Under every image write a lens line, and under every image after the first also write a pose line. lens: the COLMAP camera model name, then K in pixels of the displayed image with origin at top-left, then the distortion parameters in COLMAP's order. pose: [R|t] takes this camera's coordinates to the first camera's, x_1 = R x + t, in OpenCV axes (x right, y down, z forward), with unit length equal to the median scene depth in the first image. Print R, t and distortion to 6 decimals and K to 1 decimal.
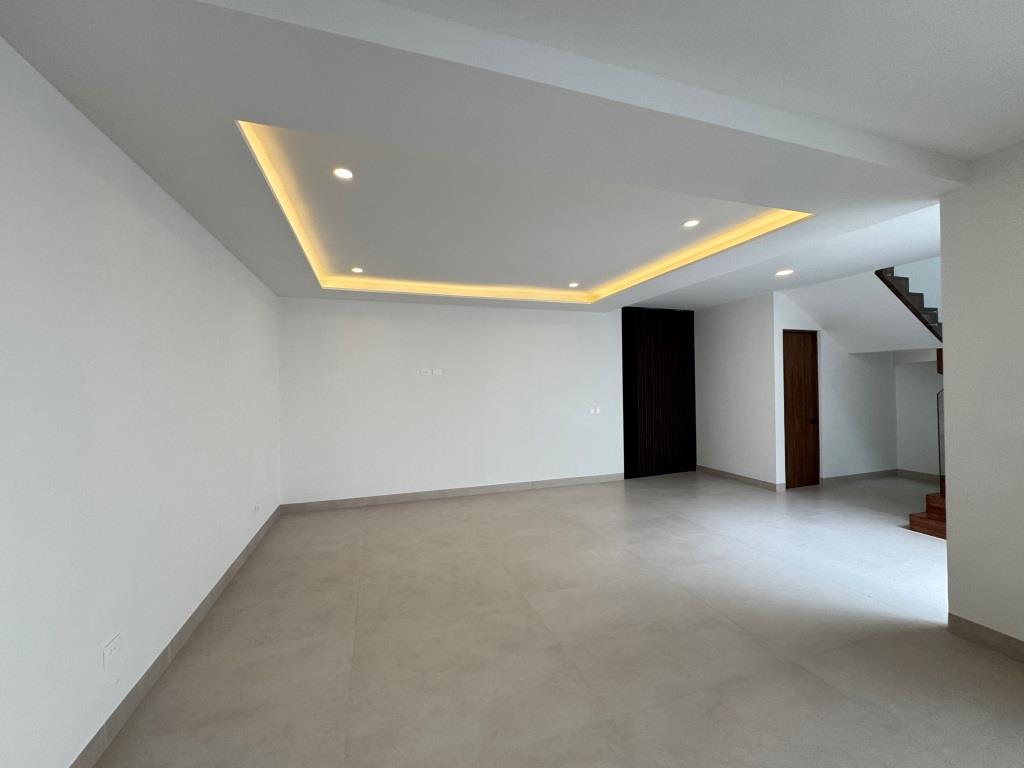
lens RADIAL K [[407.0, 0, 511.1], [0, 407.0, 382.9], [0, 0, 1]] dist [-0.002887, -0.000232]
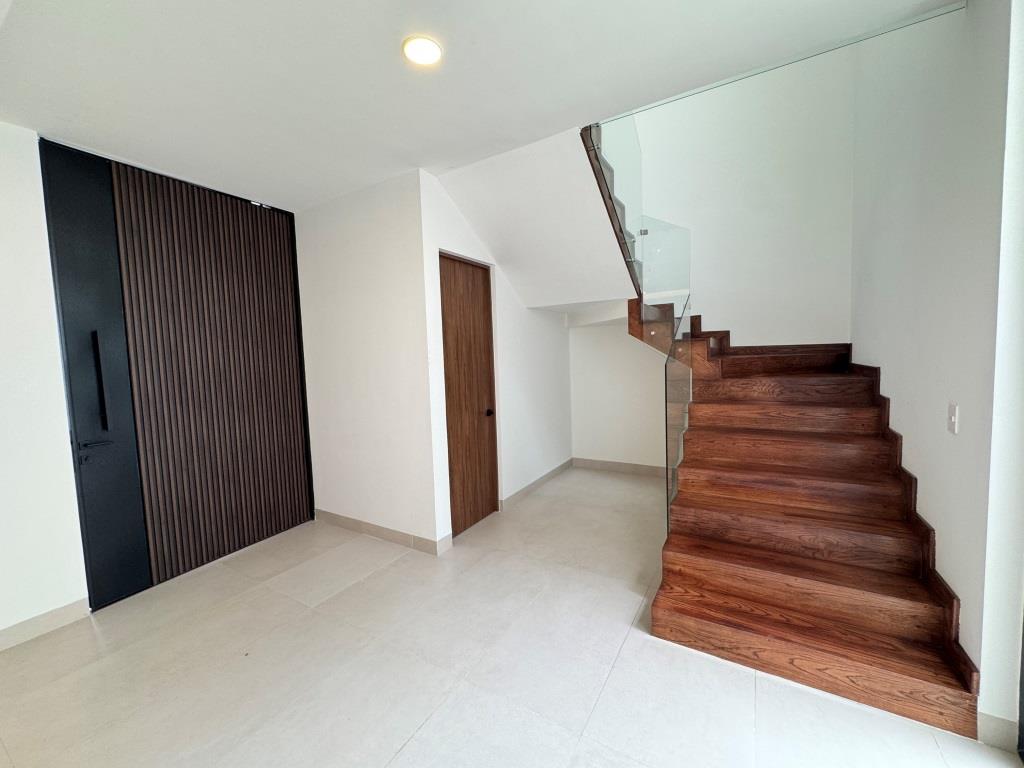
lens RADIAL K [[407.0, 0, 516.1], [0, 407.0, 378.6], [0, 0, 1]] dist [-0.002887, -0.000232]
pose [[0.748363, -0.053303, 0.661144, 0.373864], [0.020283, 0.998139, 0.057513, 0.007185], [-0.662979, -0.029631, 0.748051, 0.517655]]
